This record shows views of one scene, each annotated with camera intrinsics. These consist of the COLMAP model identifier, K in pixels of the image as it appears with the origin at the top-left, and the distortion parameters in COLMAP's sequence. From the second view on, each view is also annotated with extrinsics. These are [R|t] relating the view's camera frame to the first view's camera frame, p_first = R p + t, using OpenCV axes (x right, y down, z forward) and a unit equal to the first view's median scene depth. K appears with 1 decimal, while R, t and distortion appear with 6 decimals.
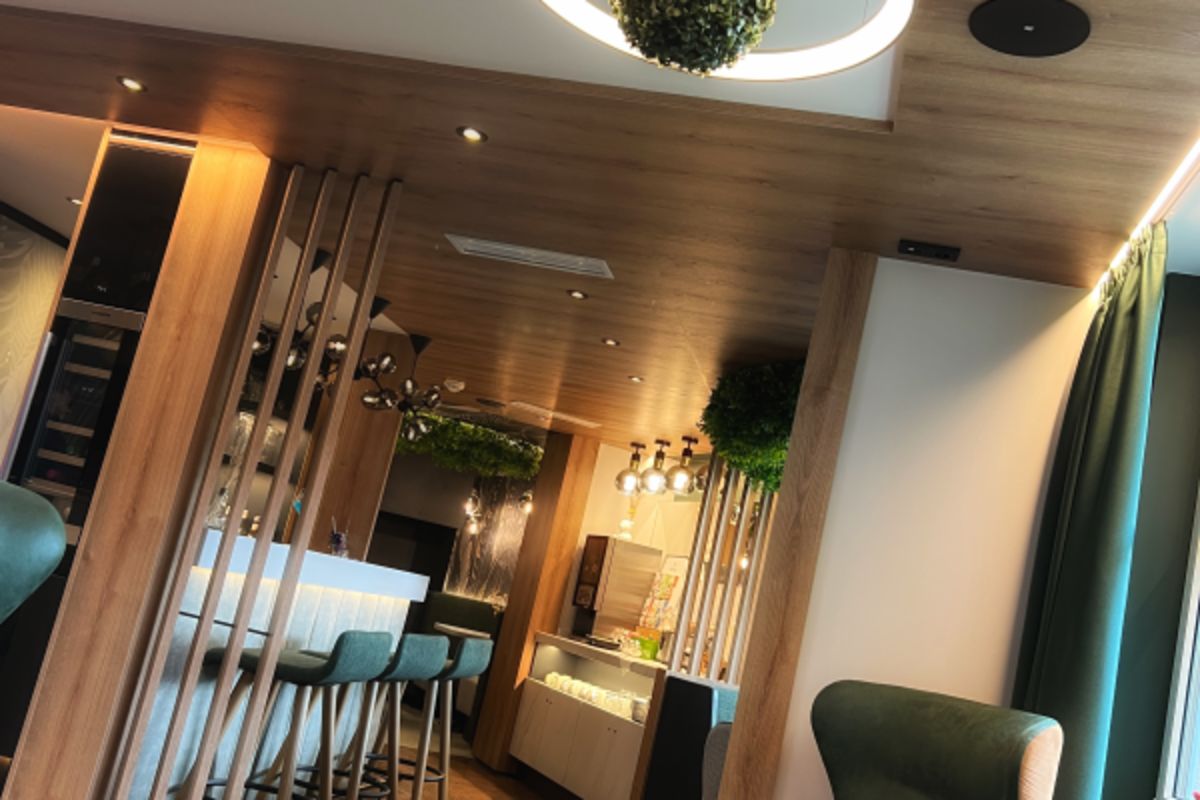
lens RADIAL K [[1129.1, 0, 600.0], [0, 1129.1, 400.0], [0, 0, 1]] dist [0.057614, -0.001595]
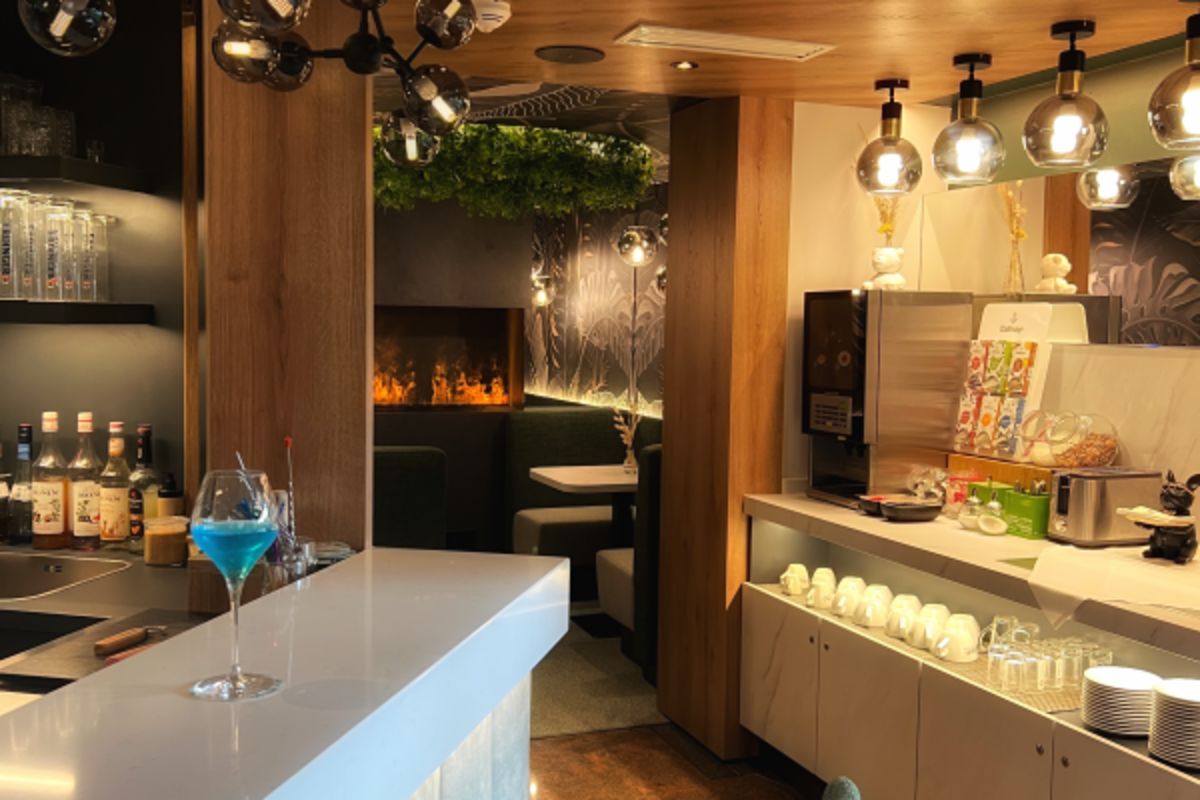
lens RADIAL K [[1129.1, 0, 600.0], [0, 1129.1, 400.0], [0, 0, 1]] dist [0.057614, -0.001595]
pose [[0.978199, -0.201541, -0.050070, -0.084035], [0.207661, 0.947326, 0.243825, 0.023510], [-0.001708, -0.248907, 0.968526, 0.502466]]
